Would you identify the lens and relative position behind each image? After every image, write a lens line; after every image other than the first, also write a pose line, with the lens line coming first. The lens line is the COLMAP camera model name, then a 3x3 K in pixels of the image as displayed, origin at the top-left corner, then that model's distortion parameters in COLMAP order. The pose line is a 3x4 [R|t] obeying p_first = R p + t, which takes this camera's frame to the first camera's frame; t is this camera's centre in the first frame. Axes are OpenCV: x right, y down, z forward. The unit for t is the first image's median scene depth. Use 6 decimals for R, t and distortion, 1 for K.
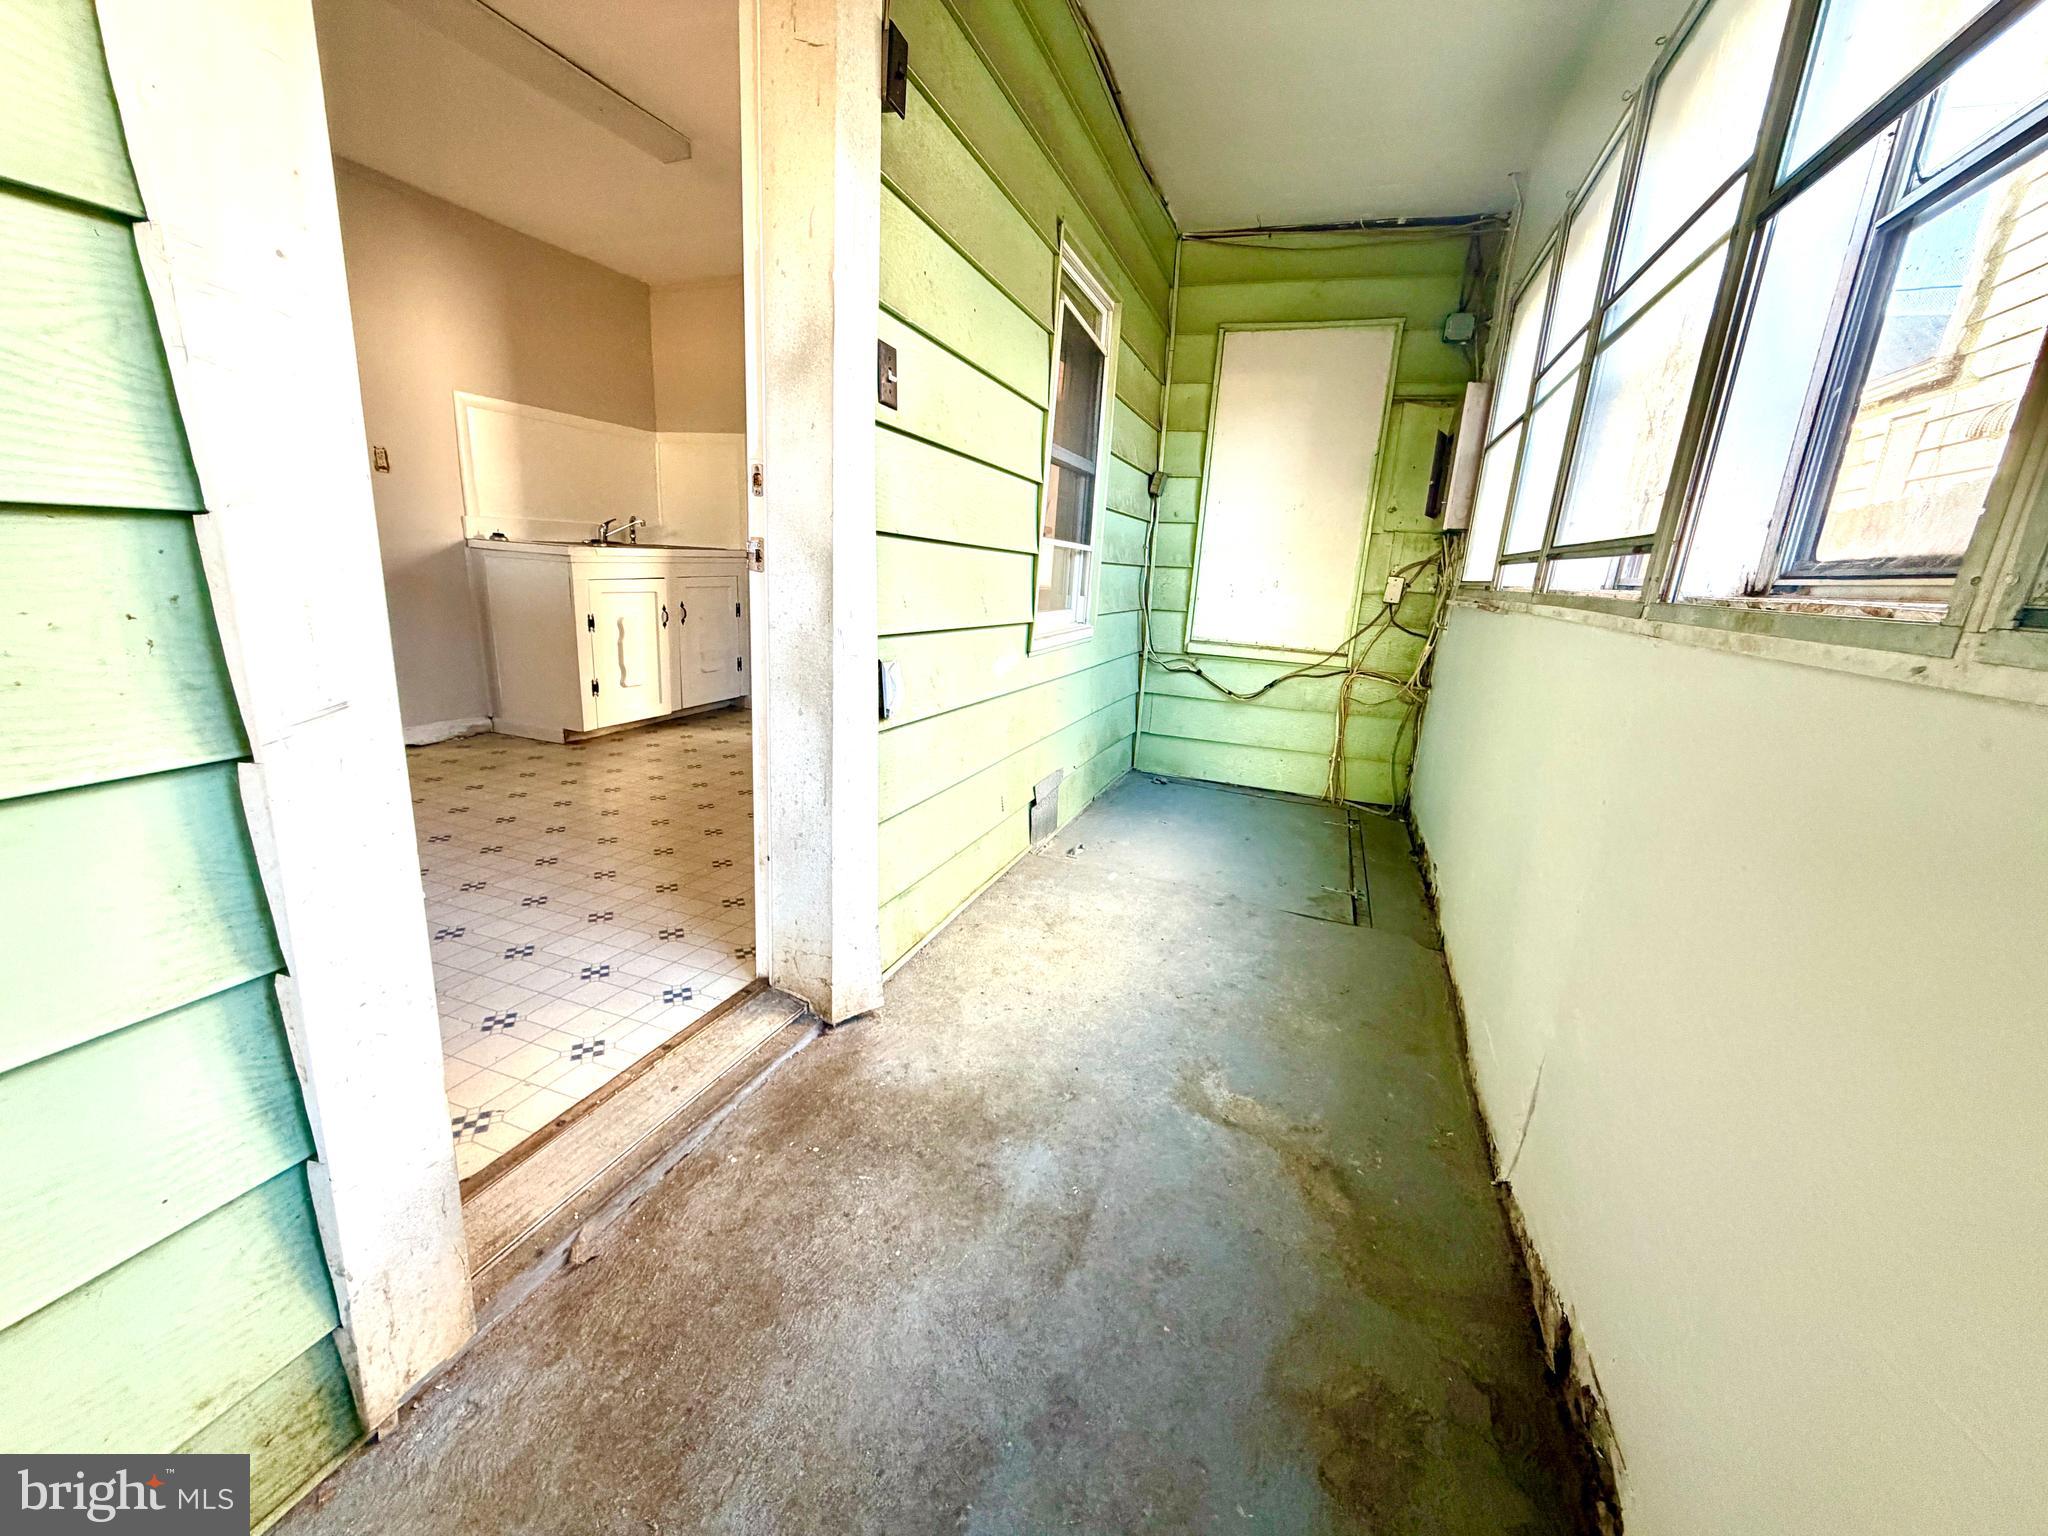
lens RADIAL K [[815.6, 0, 1017.8], [0, 815.6, 770.8], [0, 0, 1]] dist [-0.004422, 0.001272]
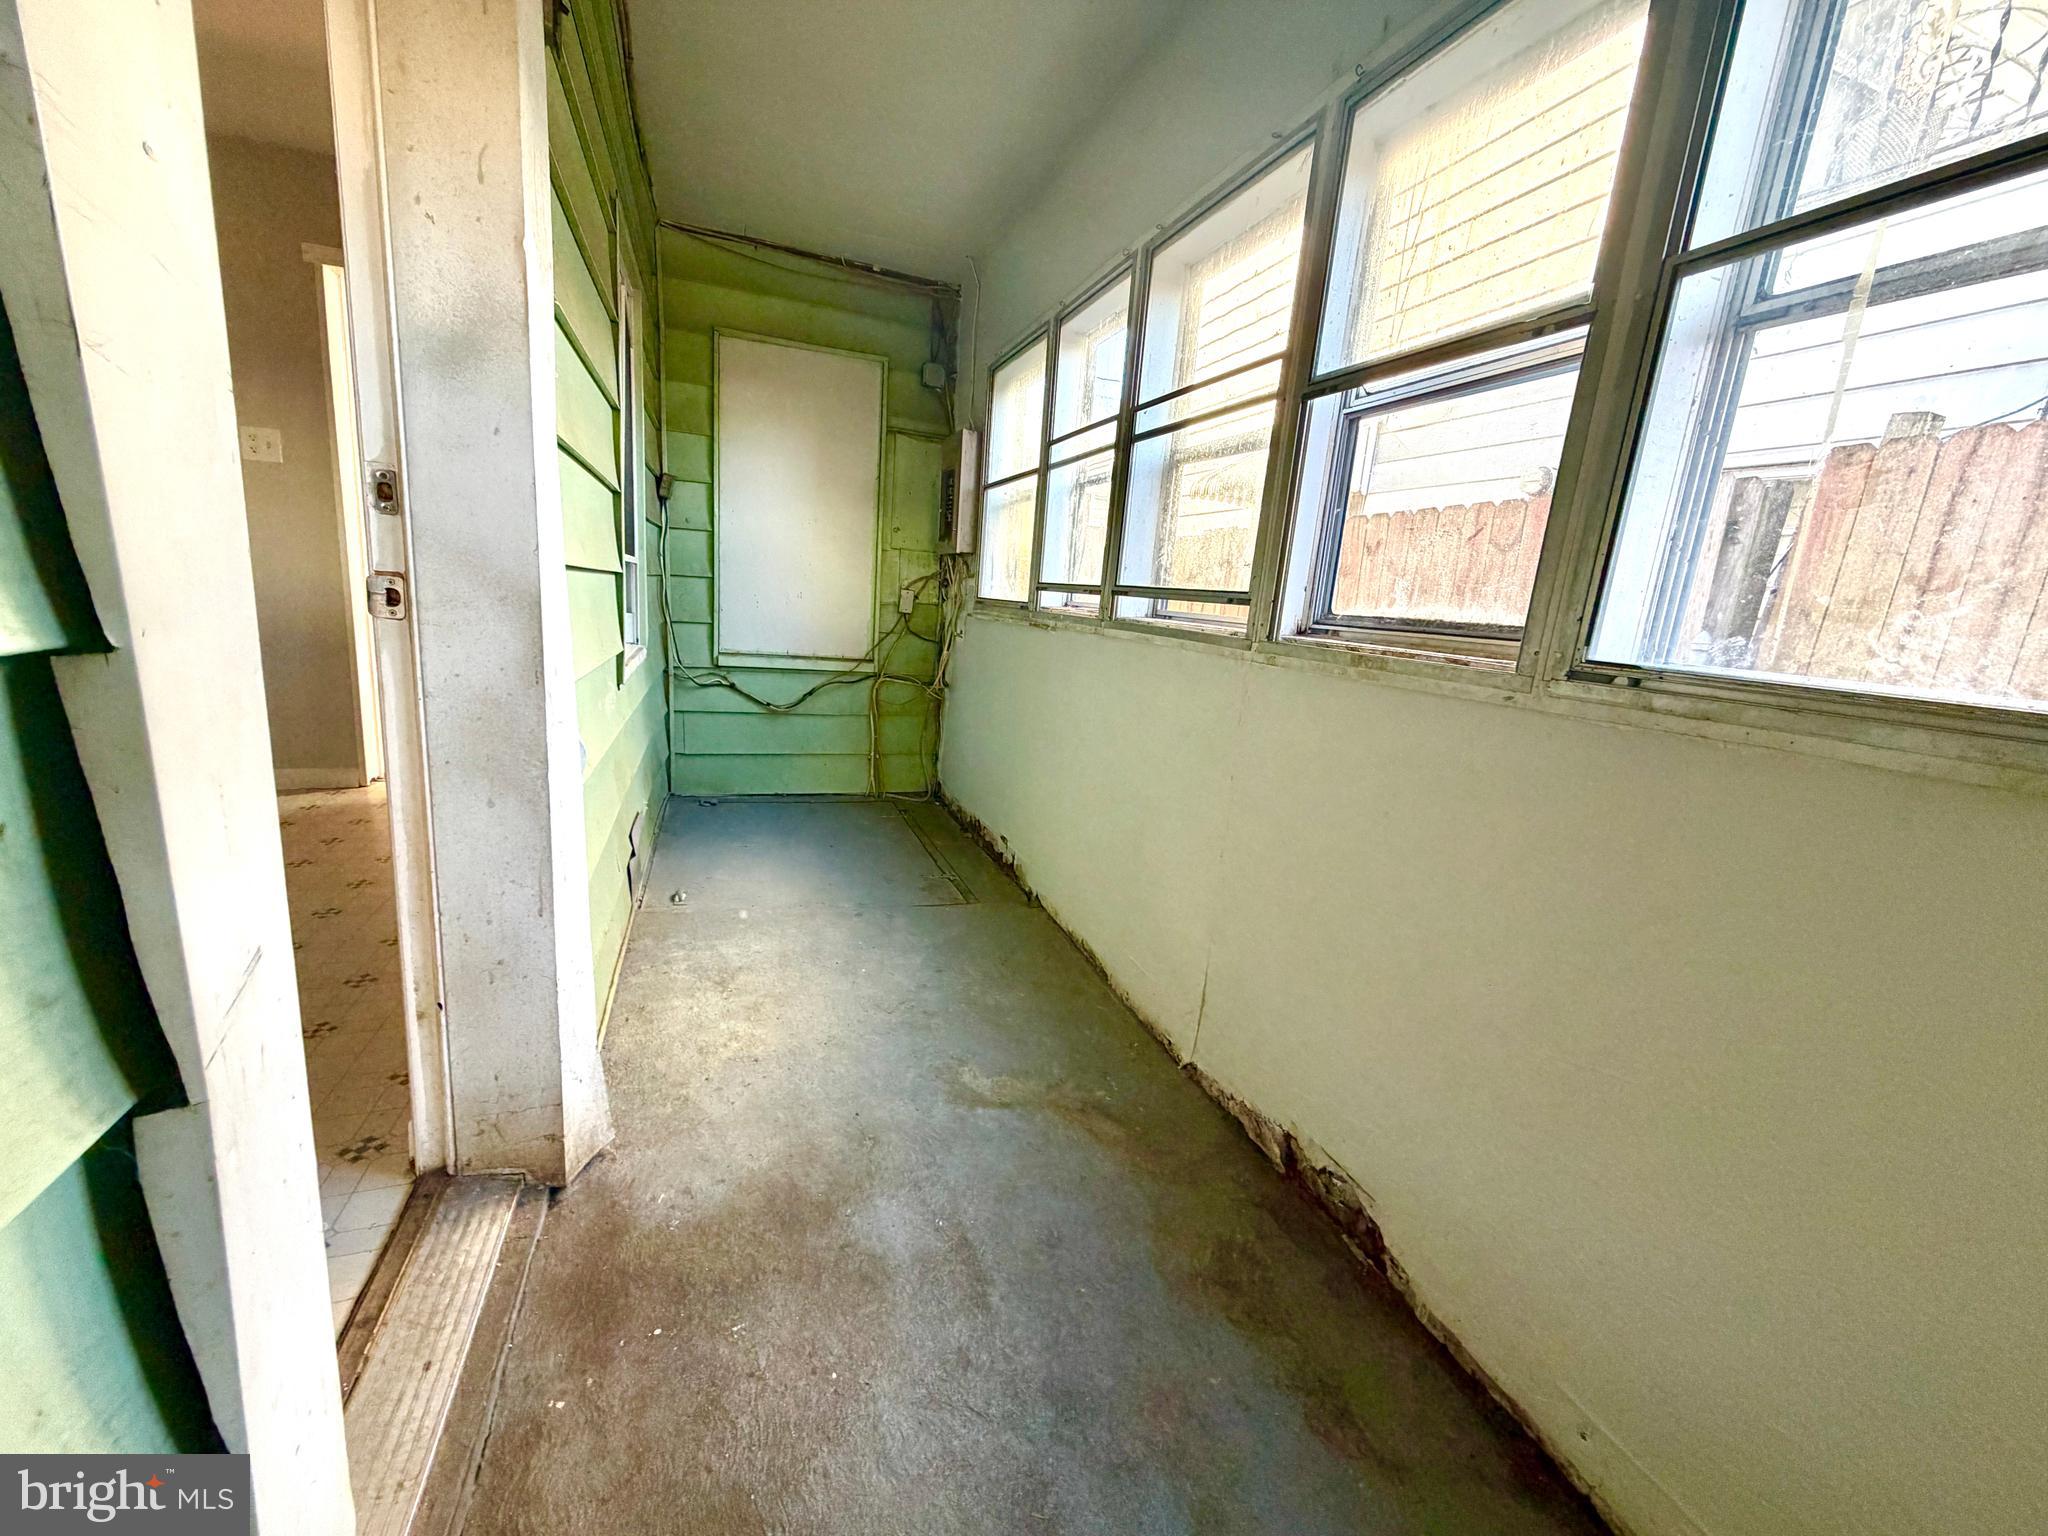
lens RADIAL K [[815.6, 0, 1017.6], [0, 815.6, 770.9], [0, 0, 1]] dist [-0.004422, 0.001272]
pose [[0.760796, -0.137093, 0.634346, -0.237936], [0.129906, 0.989822, 0.058116, -0.052932], [-0.635857, 0.038190, 0.770862, 0.069112]]
